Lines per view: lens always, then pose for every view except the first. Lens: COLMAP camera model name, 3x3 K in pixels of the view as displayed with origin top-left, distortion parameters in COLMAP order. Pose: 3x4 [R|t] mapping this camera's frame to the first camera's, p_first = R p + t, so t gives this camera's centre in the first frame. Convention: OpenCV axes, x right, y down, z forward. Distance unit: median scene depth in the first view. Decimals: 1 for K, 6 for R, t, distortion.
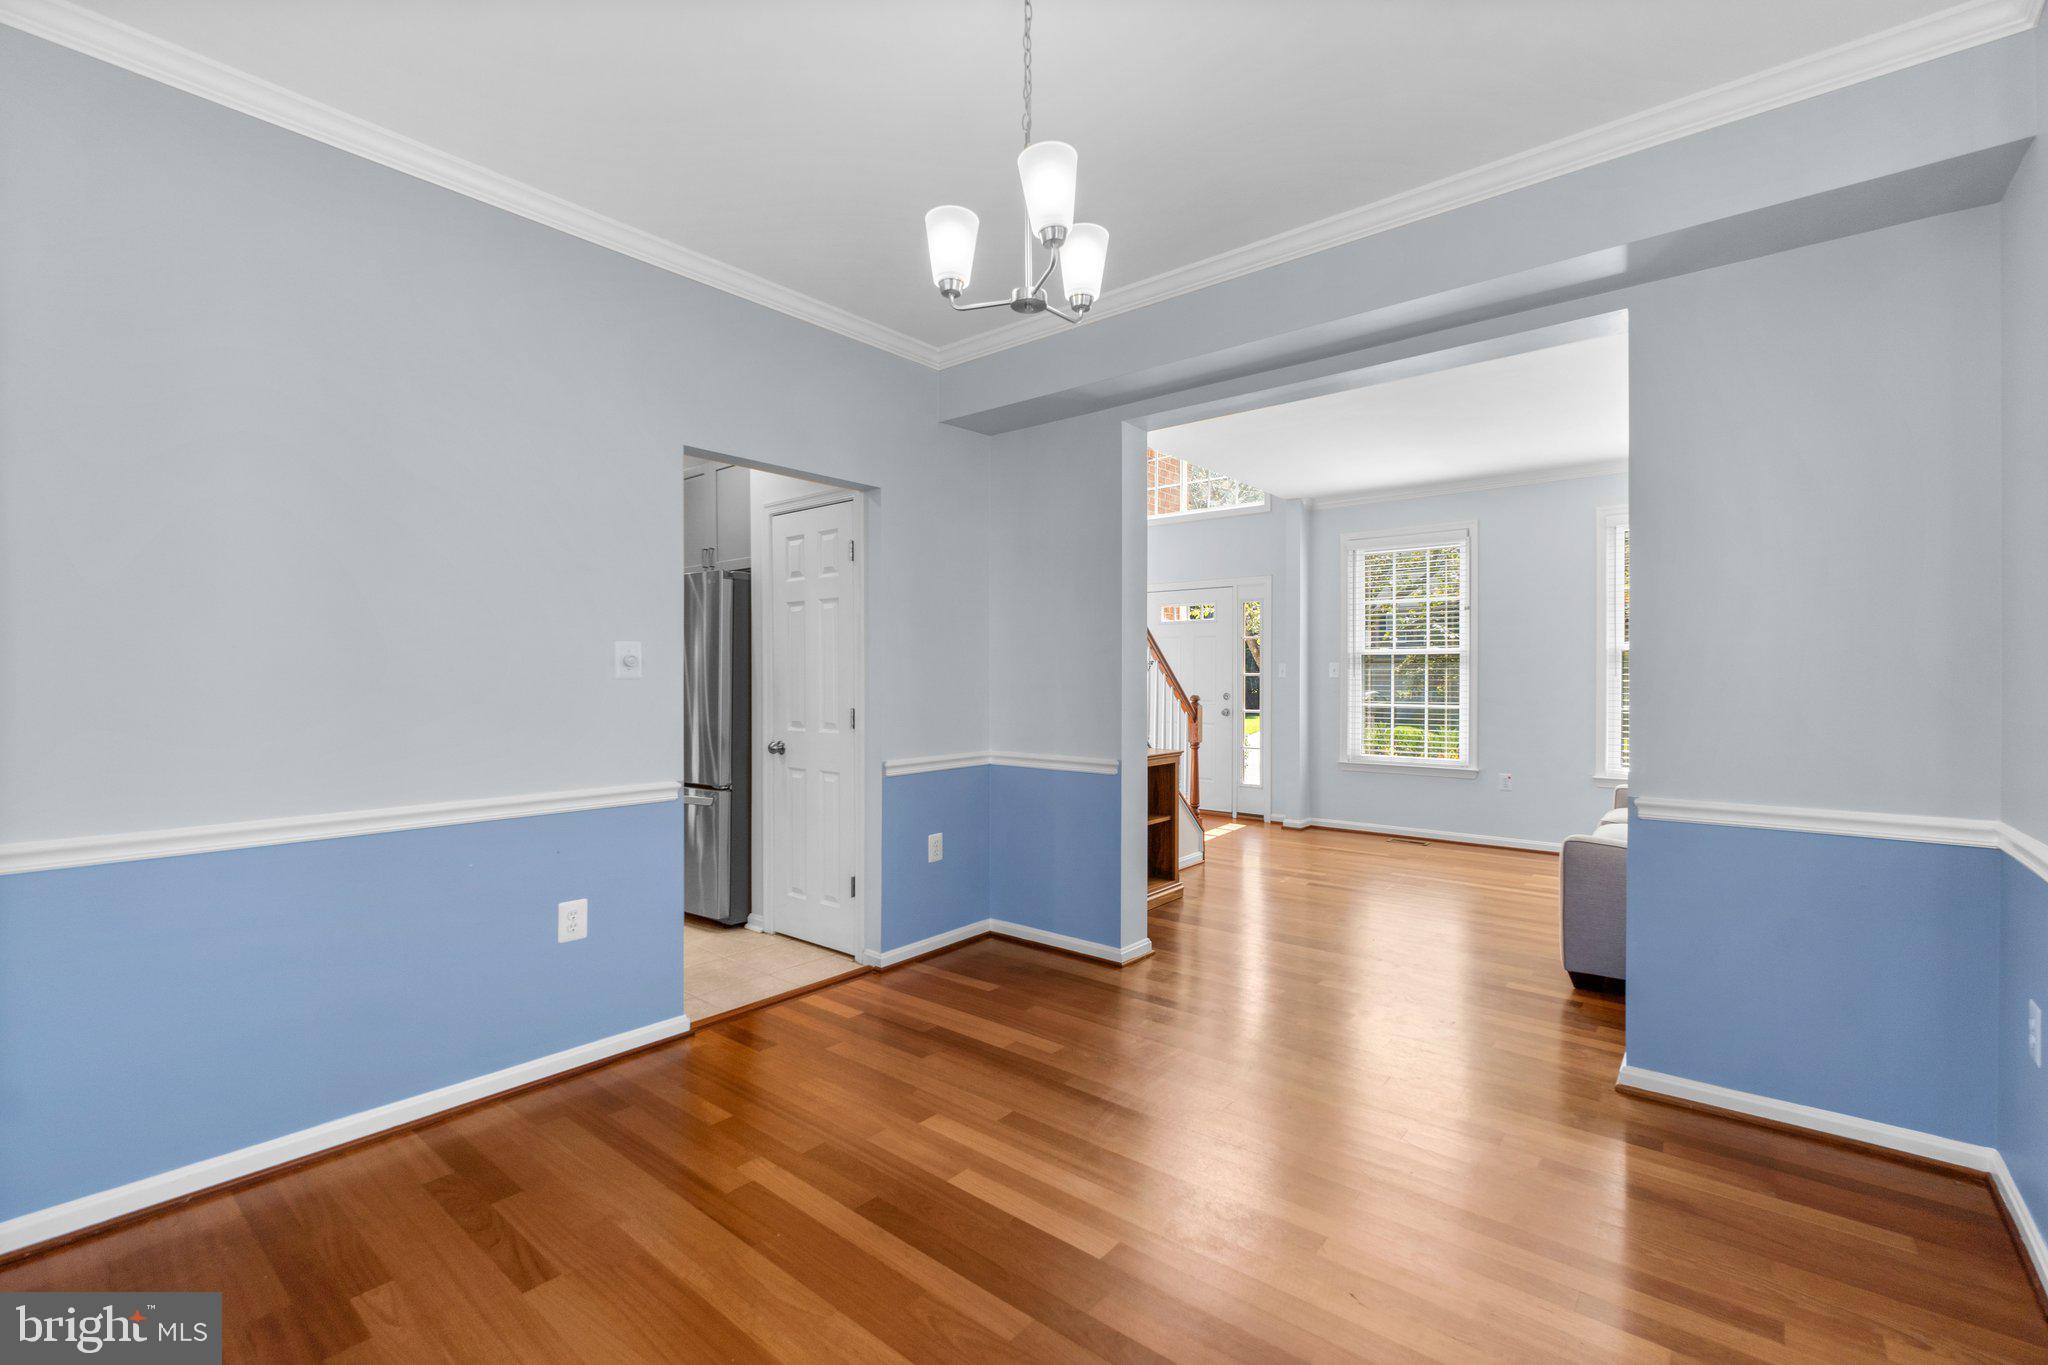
lens RADIAL K [[886.1, 0, 1018.4], [0, 886.1, 664.1], [0, 0, 1]] dist [-0.003442, 0.001393]
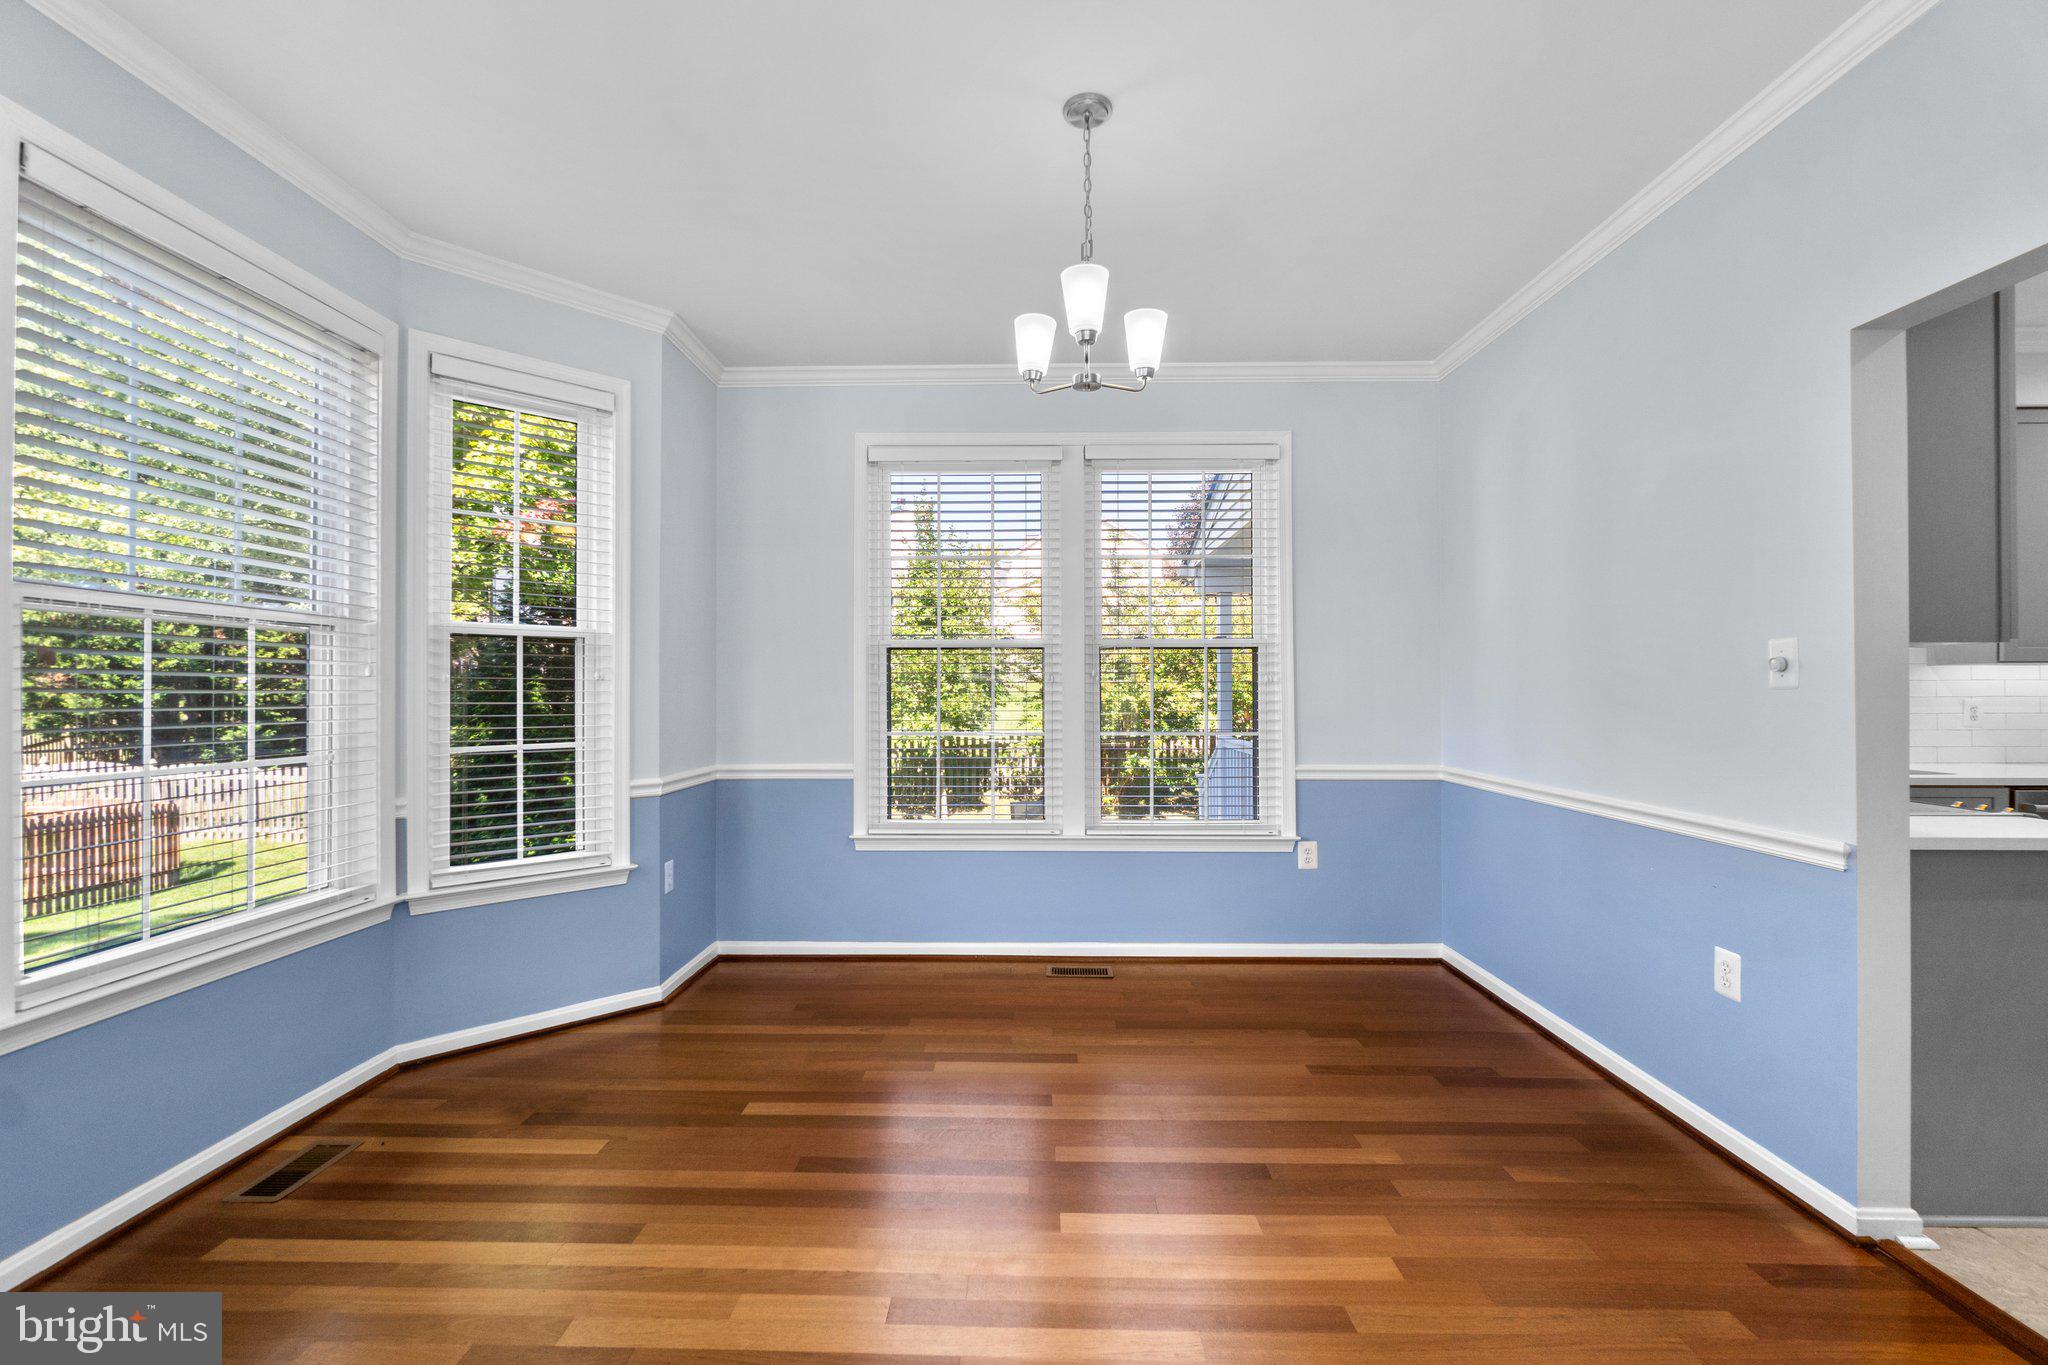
lens RADIAL K [[886.1, 0, 1013.0], [0, 886.1, 683.5], [0, 0, 1]] dist [-0.003442, 0.001393]
pose [[-0.778398, -0.005484, -0.627748, 0.513156], [0.007085, 0.999821, -0.017520, 0.020645], [0.627732, -0.018085, -0.778220, 1.128838]]
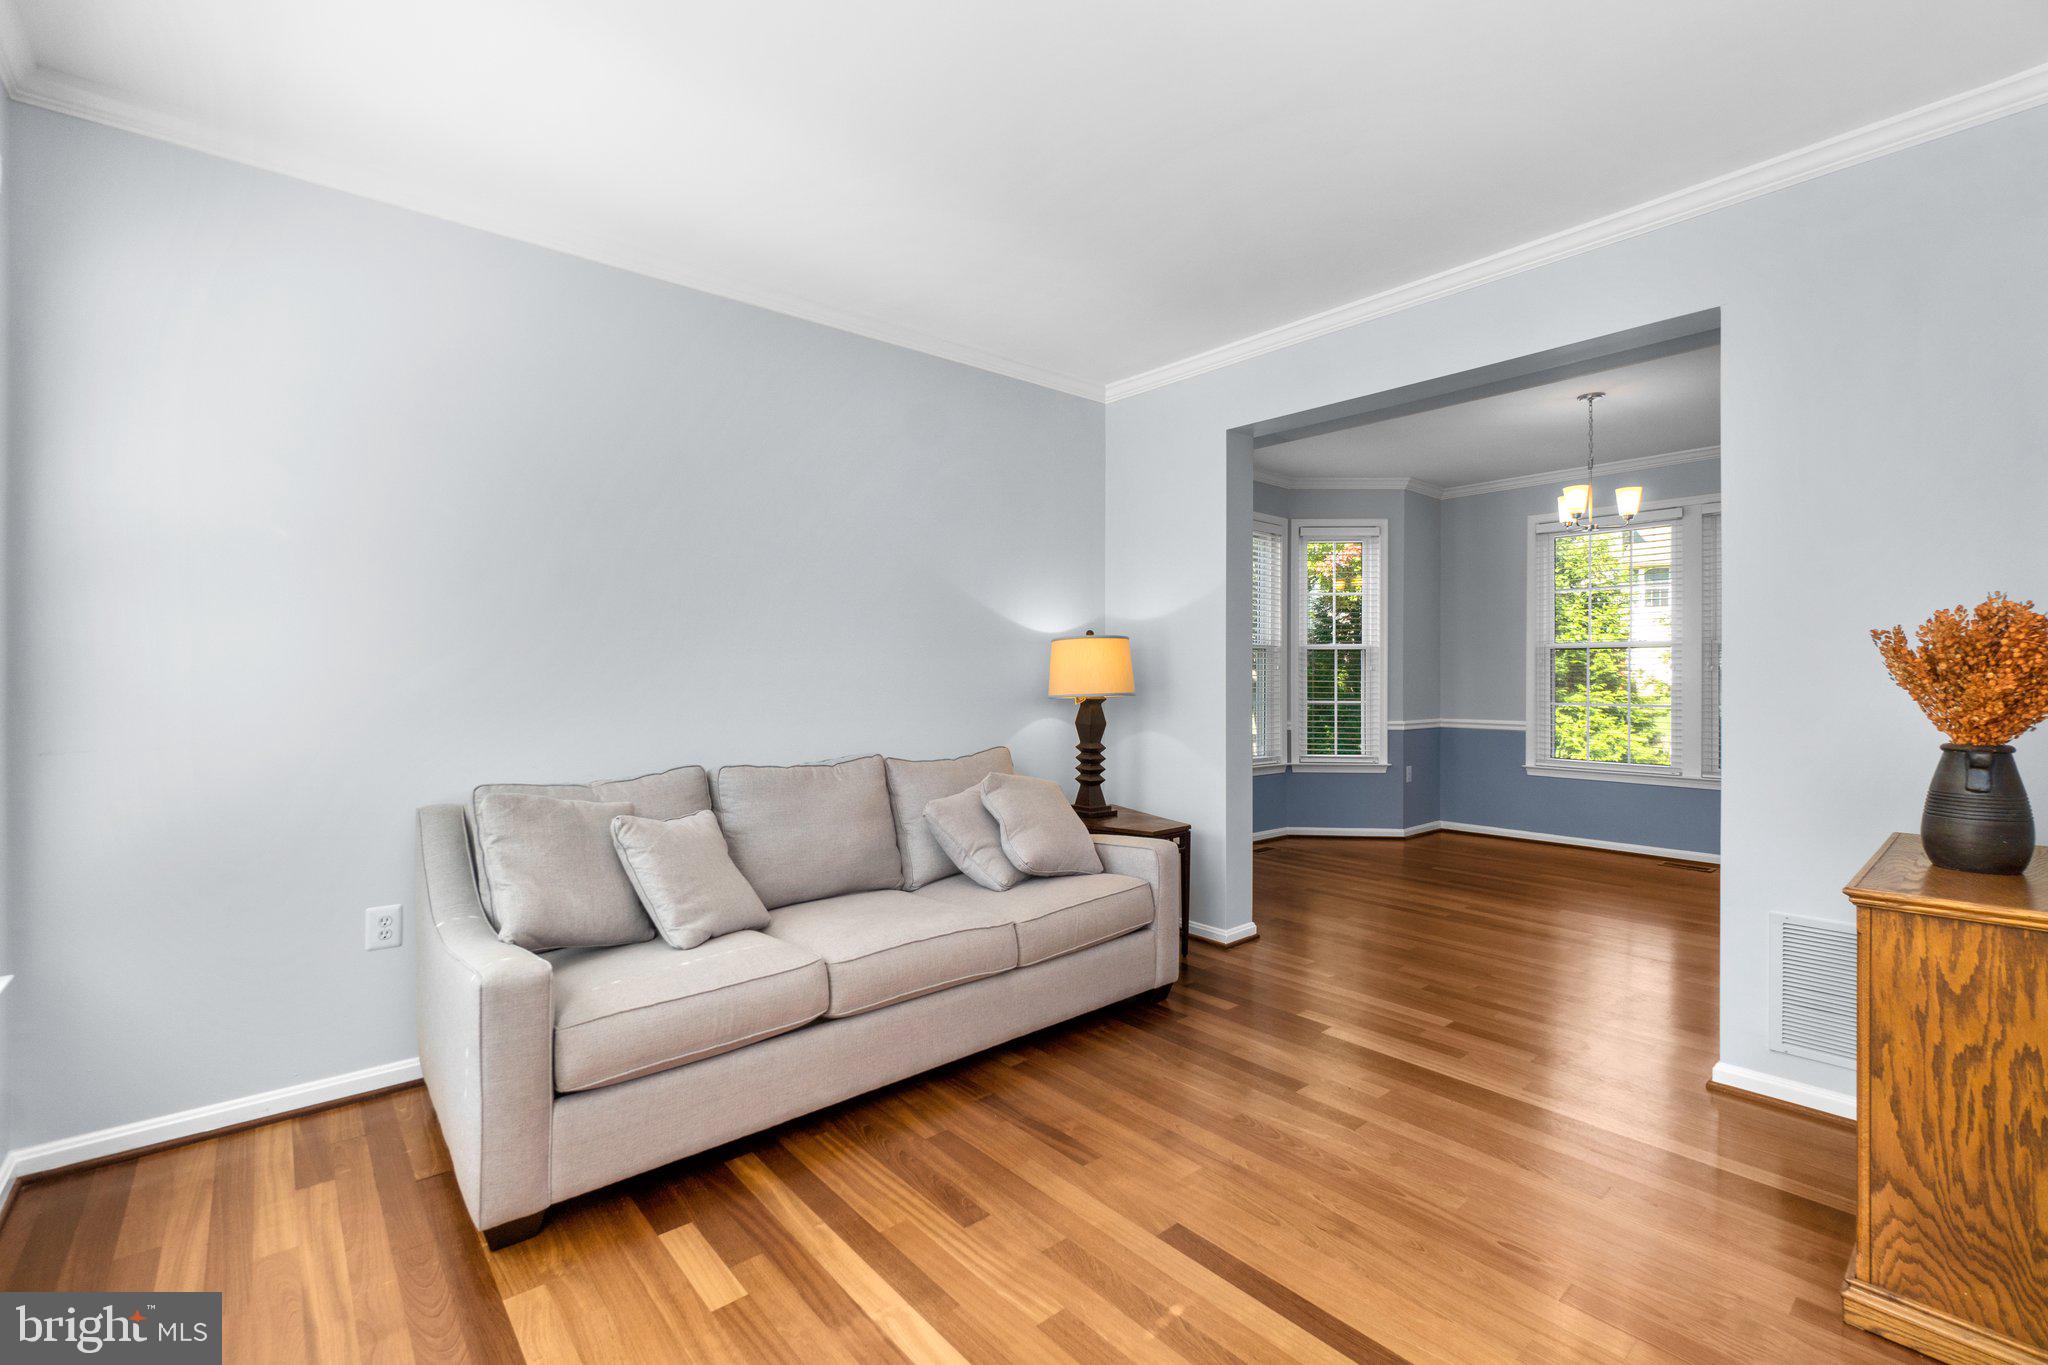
lens RADIAL K [[886.1, 0, 1018.0], [0, 886.1, 672.8], [0, 0, 1]] dist [-0.003442, 0.001393]
pose [[-0.985392, -0.004153, 0.170250, 0.715899], [-0.006793, 0.999865, -0.014929, 0.037063], [-0.170165, -0.015868, -0.985288, 2.265745]]
